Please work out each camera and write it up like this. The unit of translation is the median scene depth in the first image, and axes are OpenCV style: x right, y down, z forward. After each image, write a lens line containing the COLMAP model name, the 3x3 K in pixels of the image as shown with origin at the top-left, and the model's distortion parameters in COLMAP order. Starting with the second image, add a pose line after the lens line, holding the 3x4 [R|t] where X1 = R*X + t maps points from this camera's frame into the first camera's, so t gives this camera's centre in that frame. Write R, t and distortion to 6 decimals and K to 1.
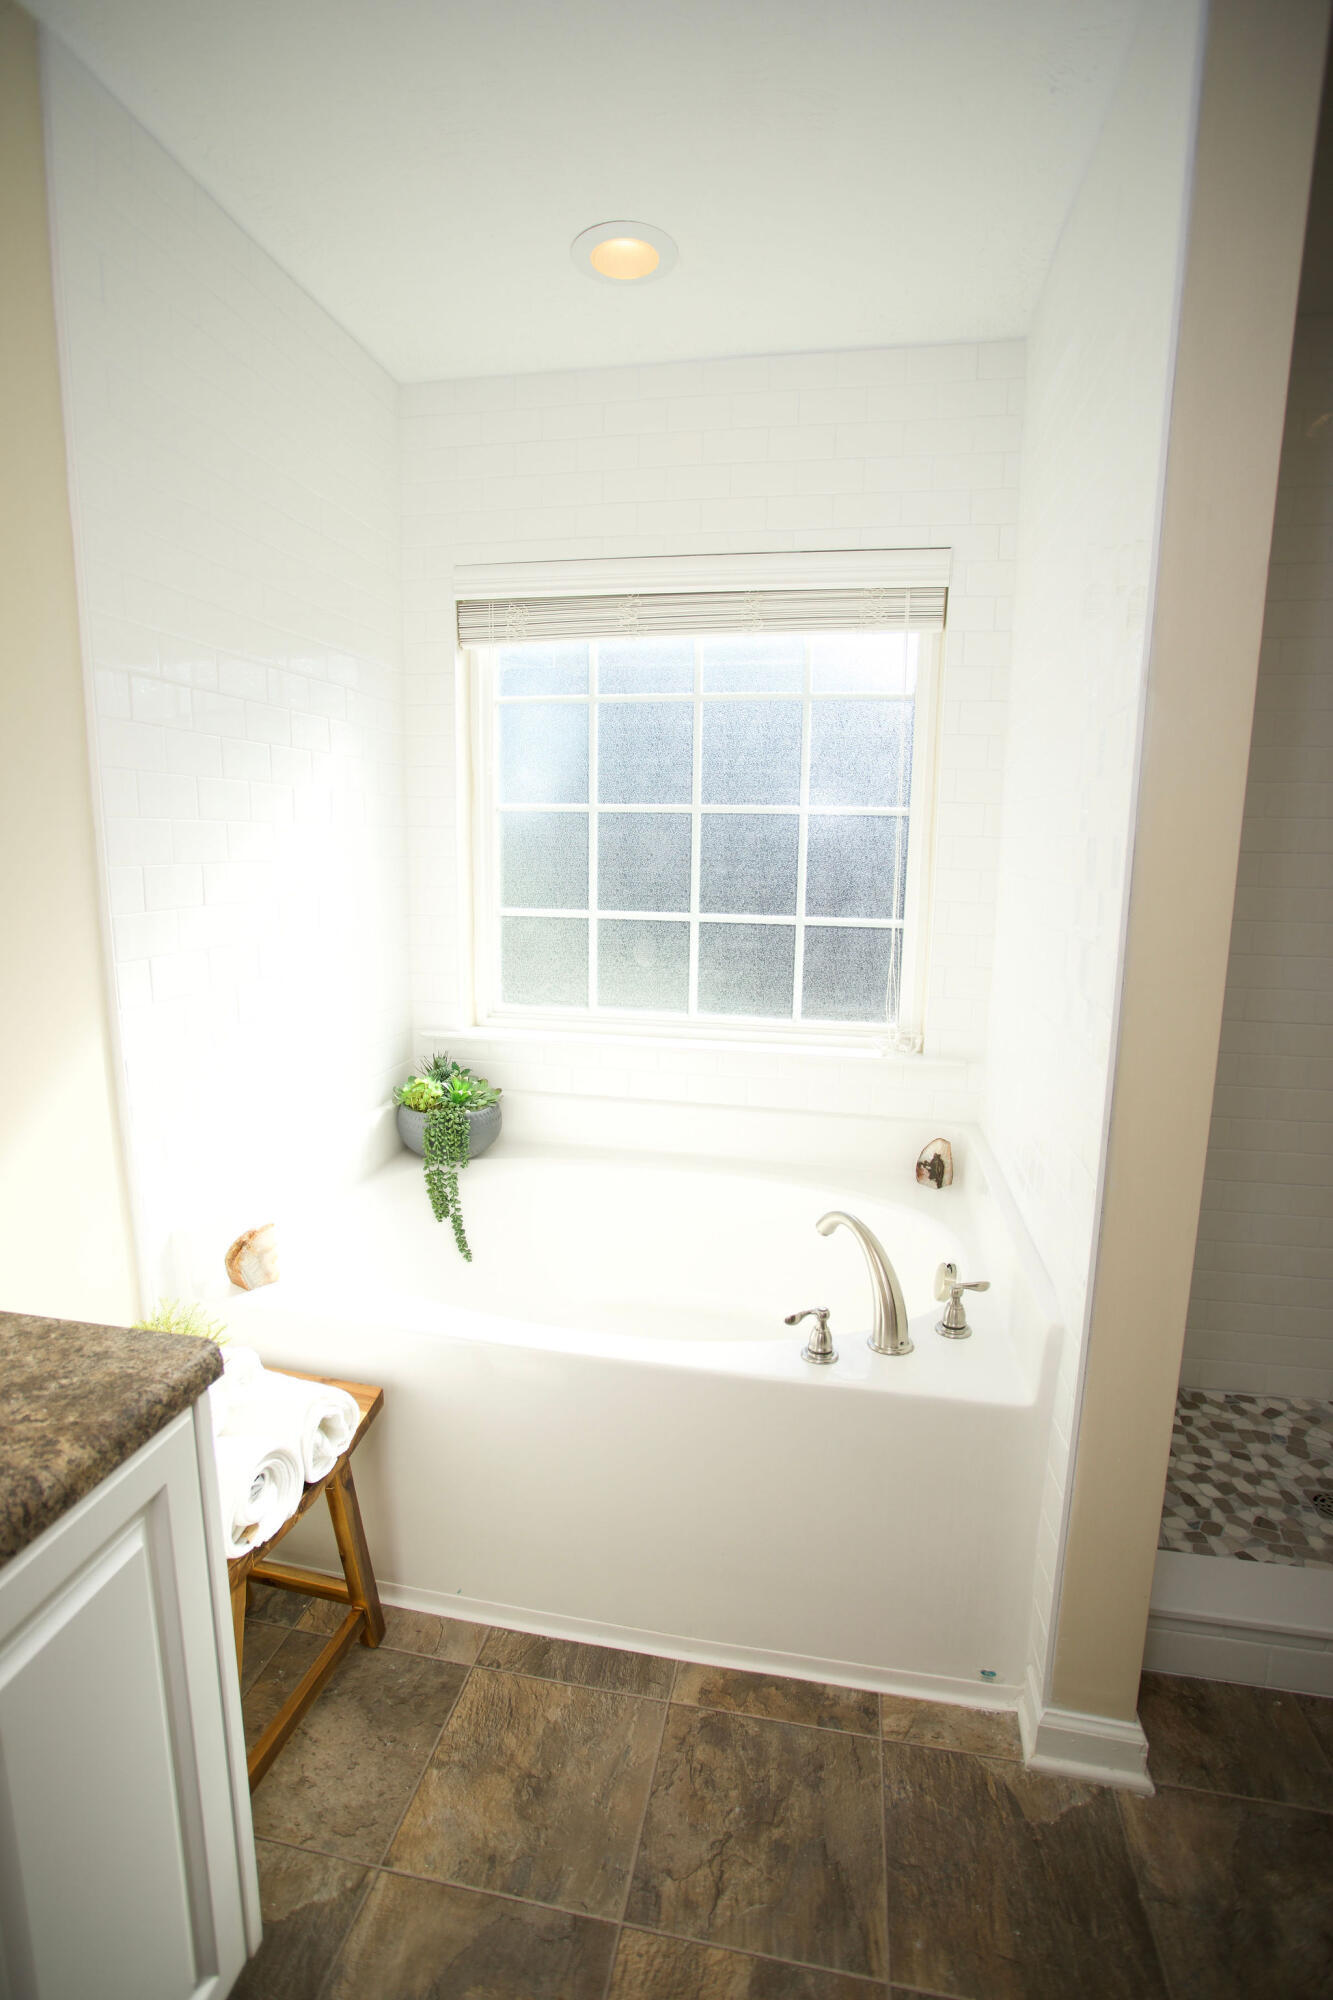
lens RADIAL K [[965.6, 0, 667.8], [0, 965.6, 1008.9], [0, 0, 1]] dist [-0.068522, 0.028133]
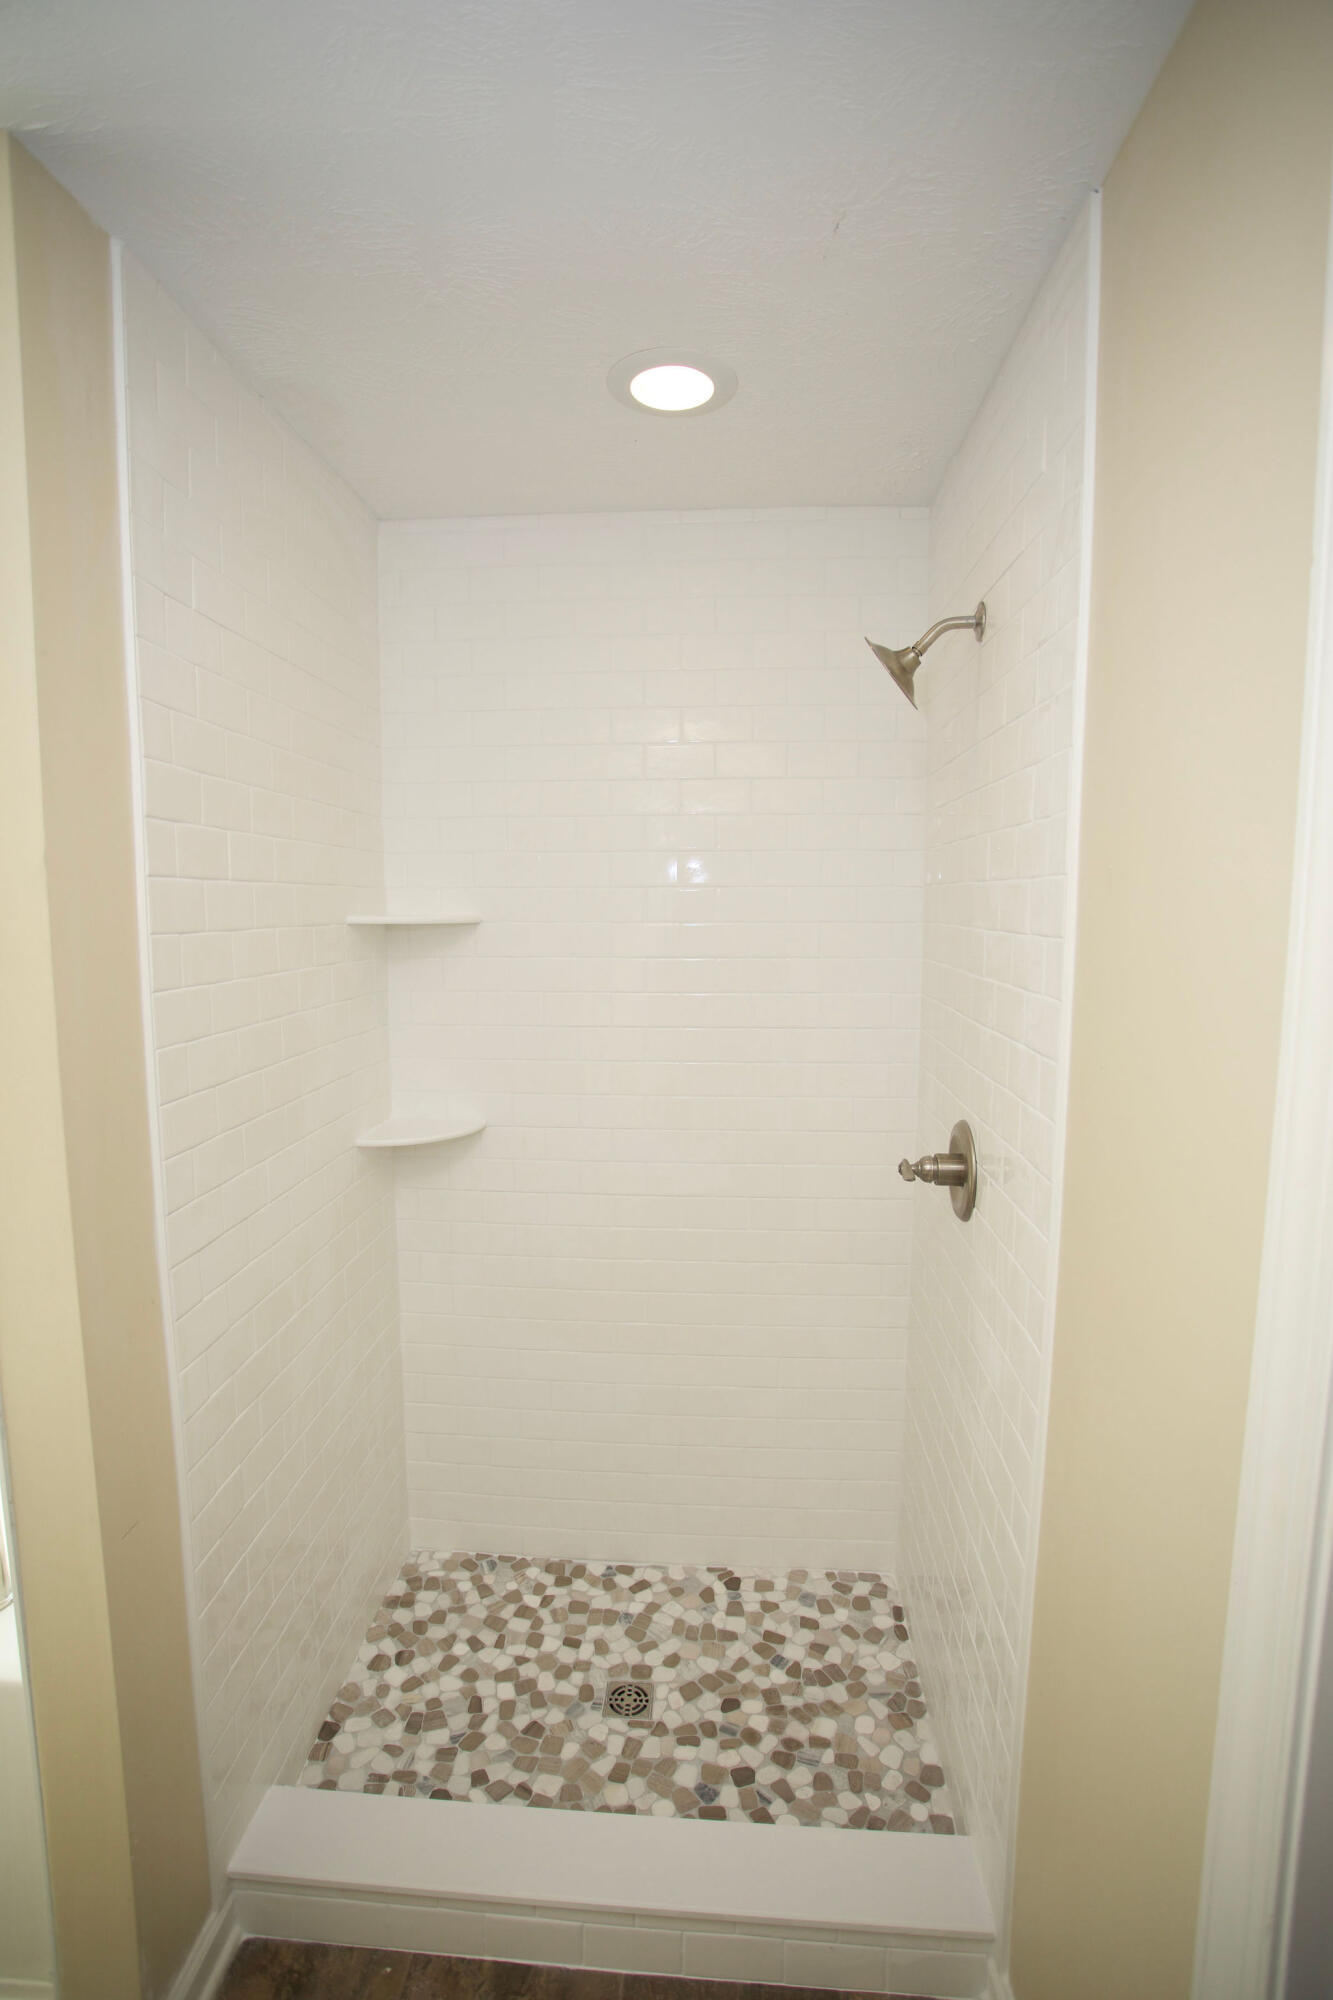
lens RADIAL K [[961.8, 0, 658.7], [0, 961.8, 1013.8], [0, 0, 1]] dist [-0.063262, 0.023225]
pose [[0.992688, -0.021387, 0.118800, 0.734410], [0.027508, 0.998364, -0.050118, -0.157674], [-0.117534, 0.053020, 0.991652, -0.025953]]
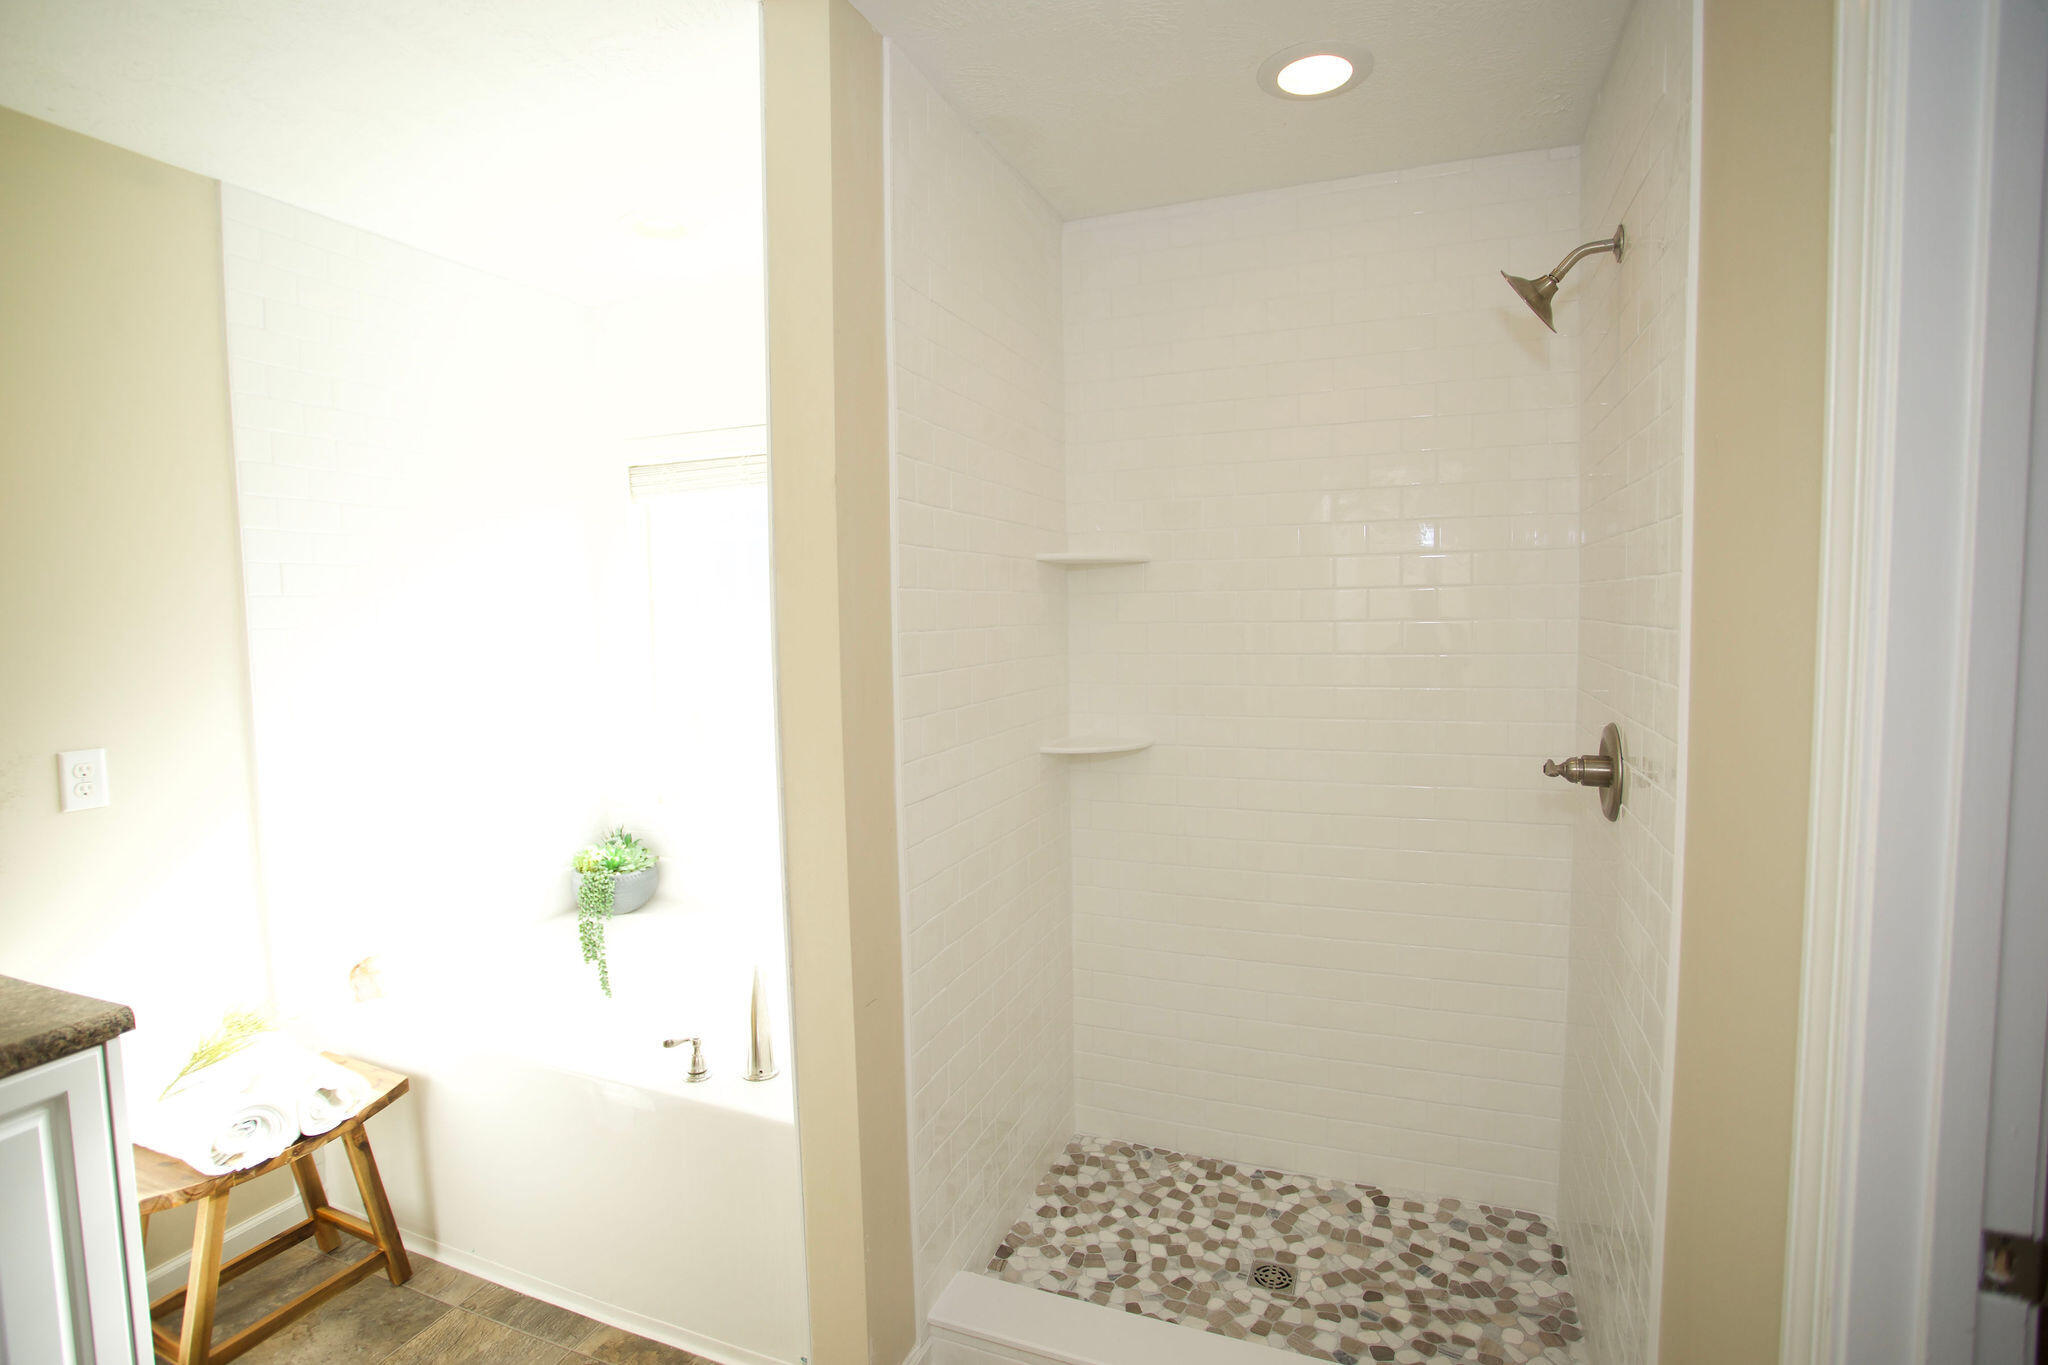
lens RADIAL K [[984.8, 0, 1020.9], [0, 984.8, 673.6], [0, 0, 1]] dist [-0.063262, 0.023225]
pose [[0.982484, -0.015059, -0.185738, 0.737968], [-0.003798, 0.994904, -0.100755, -0.034378], [0.186309, 0.099696, 0.977420, -0.199855]]
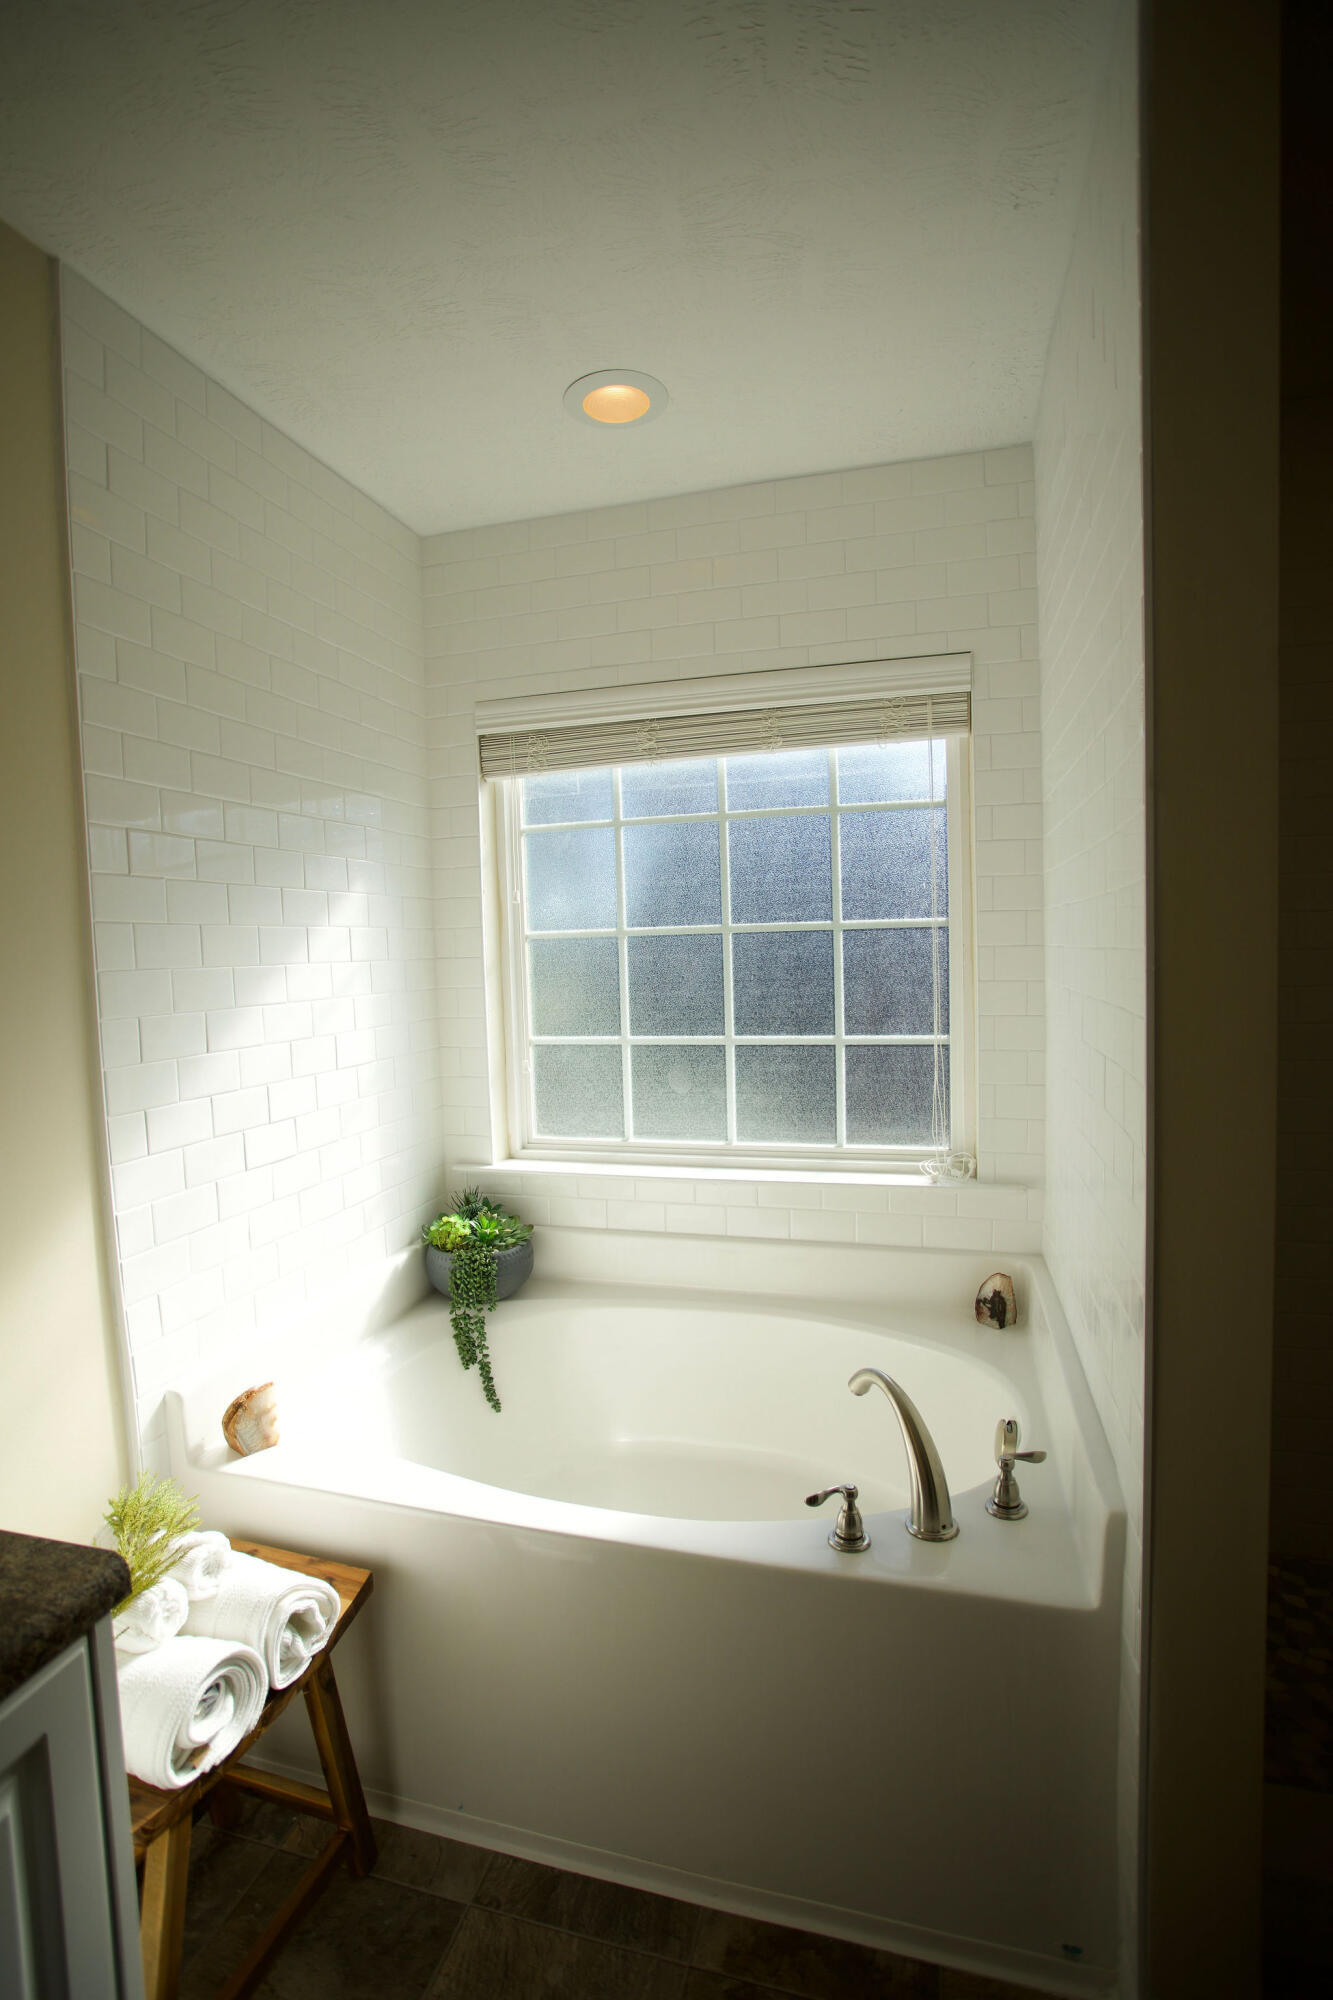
lens RADIAL K [[965.6, 0, 667.8], [0, 965.6, 1008.9], [0, 0, 1]] dist [-0.068522, 0.028133]
pose [[0.995396, -0.037691, -0.088127, 0.078273], [0.027787, 0.993429, -0.111021, -0.030793], [0.091733, 0.108061, 0.989903, 0.057942]]
